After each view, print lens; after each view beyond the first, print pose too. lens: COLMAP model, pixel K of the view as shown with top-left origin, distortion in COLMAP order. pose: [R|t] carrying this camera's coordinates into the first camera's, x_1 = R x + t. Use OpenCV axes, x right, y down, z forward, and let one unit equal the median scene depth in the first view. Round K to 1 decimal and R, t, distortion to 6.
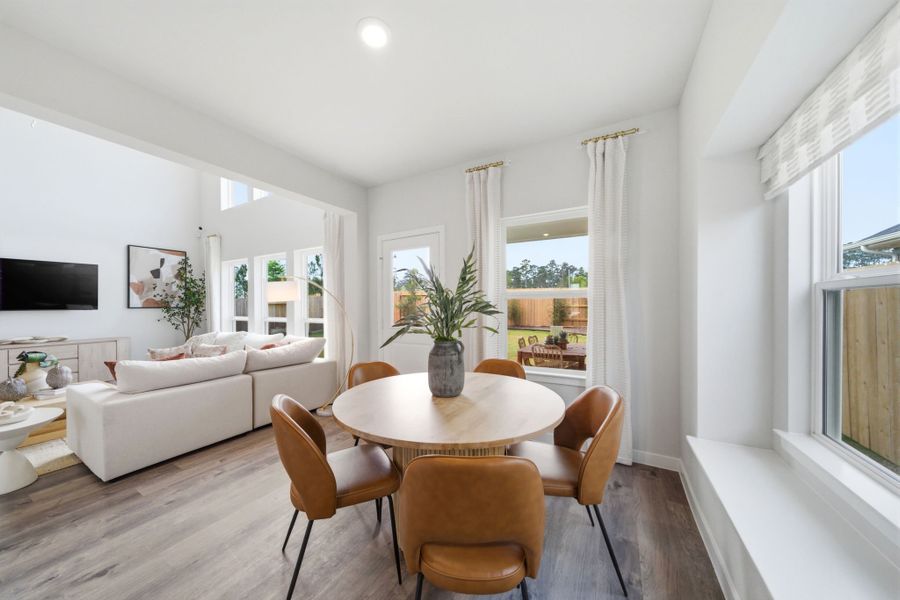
lens RADIAL K [[300.6, 0, 447.3], [0, 300.6, 308.9], [0, 0, 1]] dist [0.008176, 0.000130]
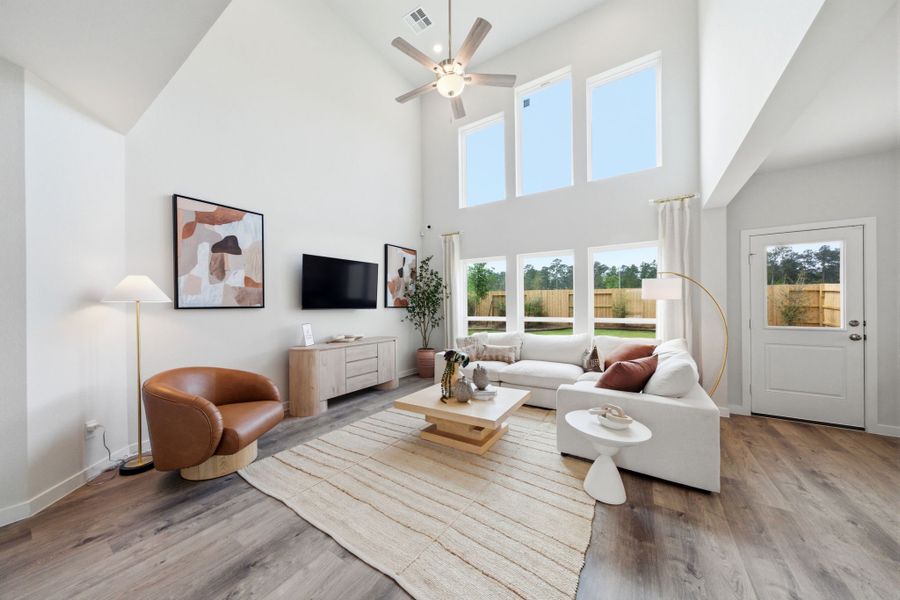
lens RADIAL K [[300.6, 0, 447.3], [0, 300.6, 308.9], [0, 0, 1]] dist [0.008176, 0.000130]
pose [[0.999018, -0.000148, -0.044299, -0.741908], [0.000101, 0.999999, -0.001061, 0.003371], [0.044299, 0.001056, 0.999018, 0.016698]]
